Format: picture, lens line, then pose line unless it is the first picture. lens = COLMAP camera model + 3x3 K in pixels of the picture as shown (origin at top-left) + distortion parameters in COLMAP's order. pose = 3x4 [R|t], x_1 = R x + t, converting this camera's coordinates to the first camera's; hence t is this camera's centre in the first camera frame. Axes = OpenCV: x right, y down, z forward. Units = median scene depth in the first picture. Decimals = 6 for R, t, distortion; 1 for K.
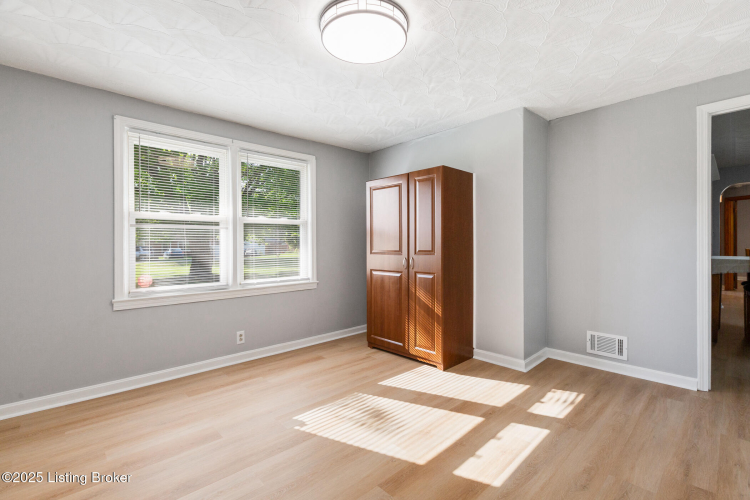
lens RADIAL K [[336.9, 0, 374.0], [0, 336.9, 243.4], [0, 0, 1]] dist [0.002908, -0.002024]
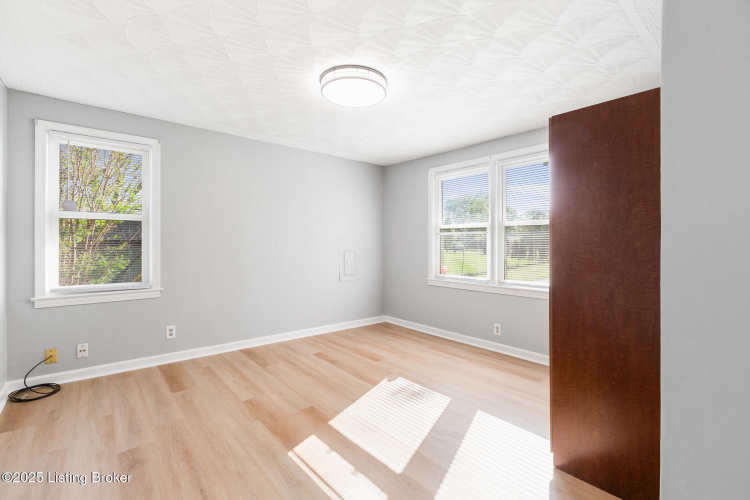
lens RADIAL K [[336.9, 0, 379.5], [0, 336.9, 244.4], [0, 0, 1]] dist [0.002908, -0.002024]
pose [[-0.043411, 0.006418, -0.999037, 0.906602], [0.002325, 0.999977, 0.006323, -0.014330], [0.999055, -0.002049, -0.043425, 0.810403]]
